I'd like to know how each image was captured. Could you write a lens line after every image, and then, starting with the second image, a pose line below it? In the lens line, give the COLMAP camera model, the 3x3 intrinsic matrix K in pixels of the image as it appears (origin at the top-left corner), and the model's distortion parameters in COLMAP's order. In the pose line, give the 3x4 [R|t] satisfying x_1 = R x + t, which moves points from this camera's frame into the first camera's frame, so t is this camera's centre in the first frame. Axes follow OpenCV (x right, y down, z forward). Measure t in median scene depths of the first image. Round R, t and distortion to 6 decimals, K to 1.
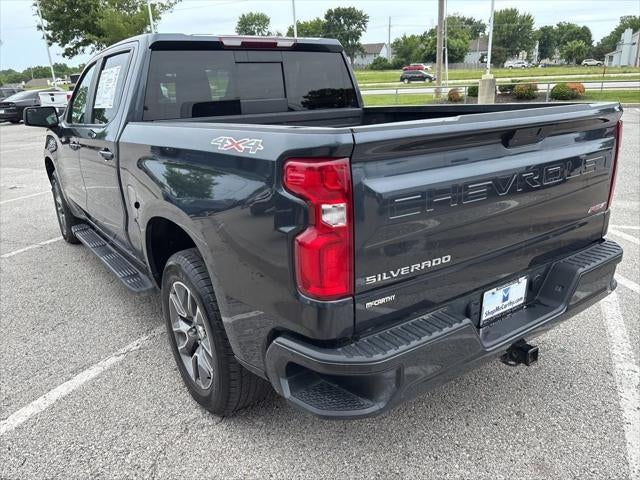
lens RADIAL K [[486.5, 0, 320.0], [0, 486.5, 240.0], [0, 0, 1]] dist [0.061883, -0.079338]
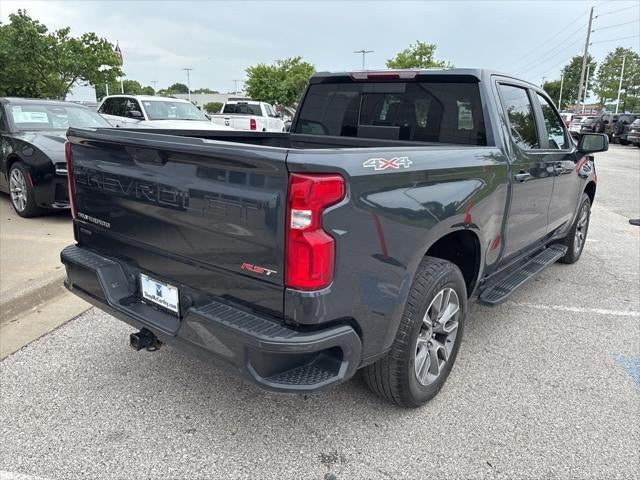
lens RADIAL K [[489.5, 0, 316.1], [0, 489.5, 239.9], [0, 0, 1]] dist [0.011002, -0.000271]
pose [[0.272586, 0.284924, -0.918975, 0.104467], [-0.330478, 0.924759, 0.188691, -0.023578], [0.903594, 0.252266, 0.346237, 0.062032]]
